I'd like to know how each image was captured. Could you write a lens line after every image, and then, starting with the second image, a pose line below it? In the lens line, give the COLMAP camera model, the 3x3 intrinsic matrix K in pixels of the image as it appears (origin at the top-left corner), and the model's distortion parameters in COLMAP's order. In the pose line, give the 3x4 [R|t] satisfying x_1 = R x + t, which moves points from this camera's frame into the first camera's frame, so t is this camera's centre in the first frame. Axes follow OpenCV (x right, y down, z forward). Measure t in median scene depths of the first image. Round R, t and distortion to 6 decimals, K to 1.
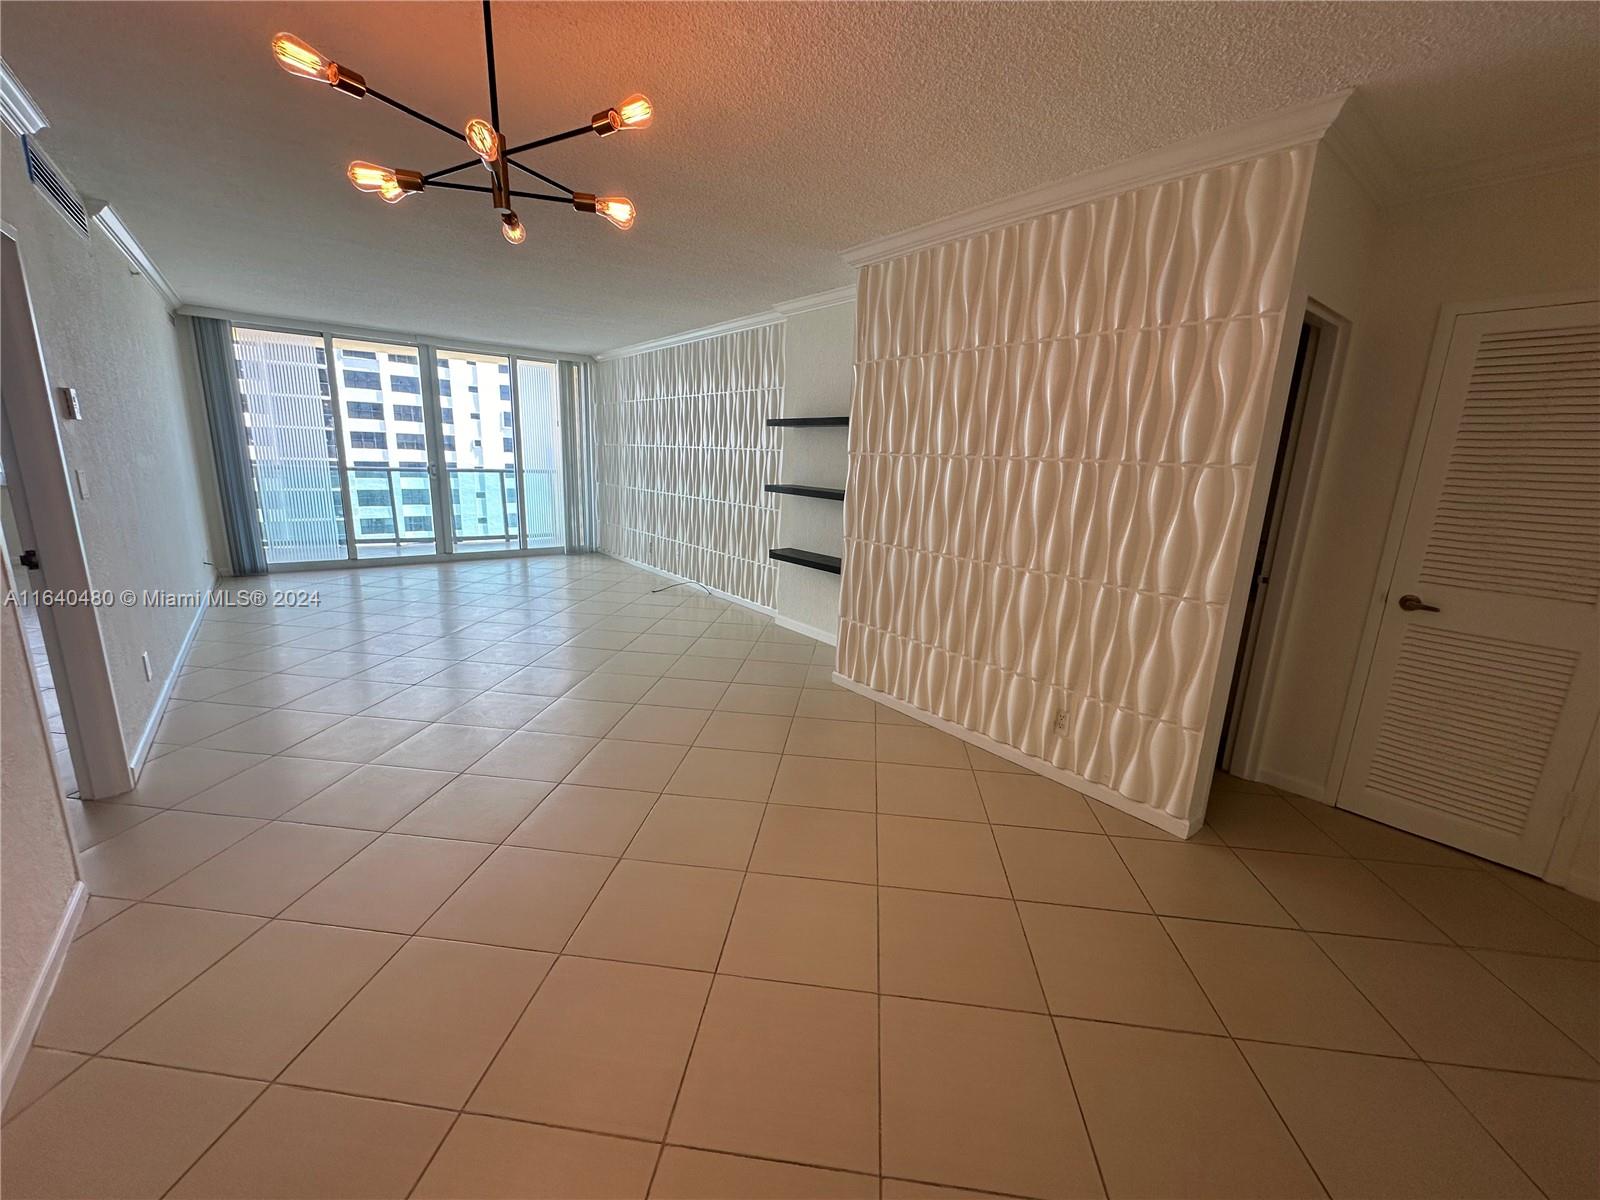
lens RADIAL K [[636.6, 0, 798.1], [0, 636.6, 599.5], [0, 0, 1]] dist [-0.004143, 0.001153]
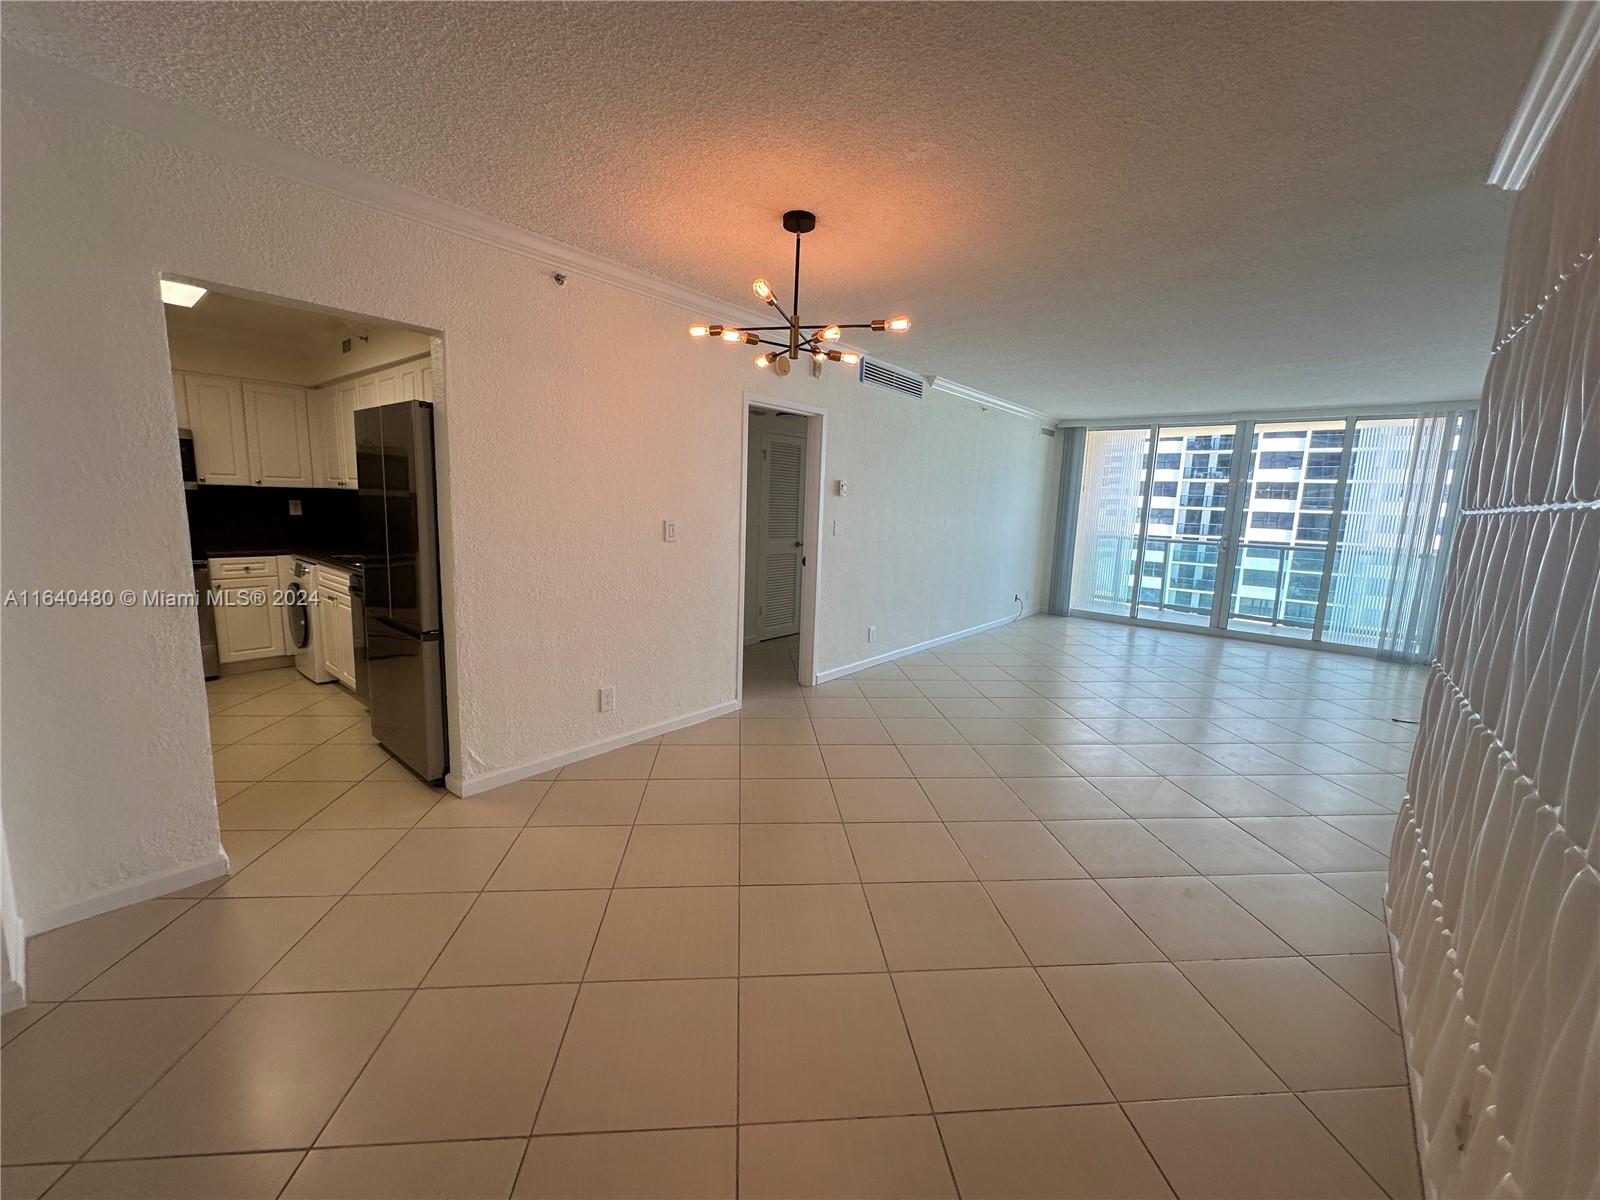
lens RADIAL K [[636.6, 0, 795.0], [0, 636.6, 598.2], [0, 0, 1]] dist [-0.004143, 0.001153]
pose [[0.199873, 0.118034, -0.972686, 0.701839], [-0.244539, 0.967313, 0.067133, -0.063815], [0.948816, 0.224442, 0.222204, 0.430582]]
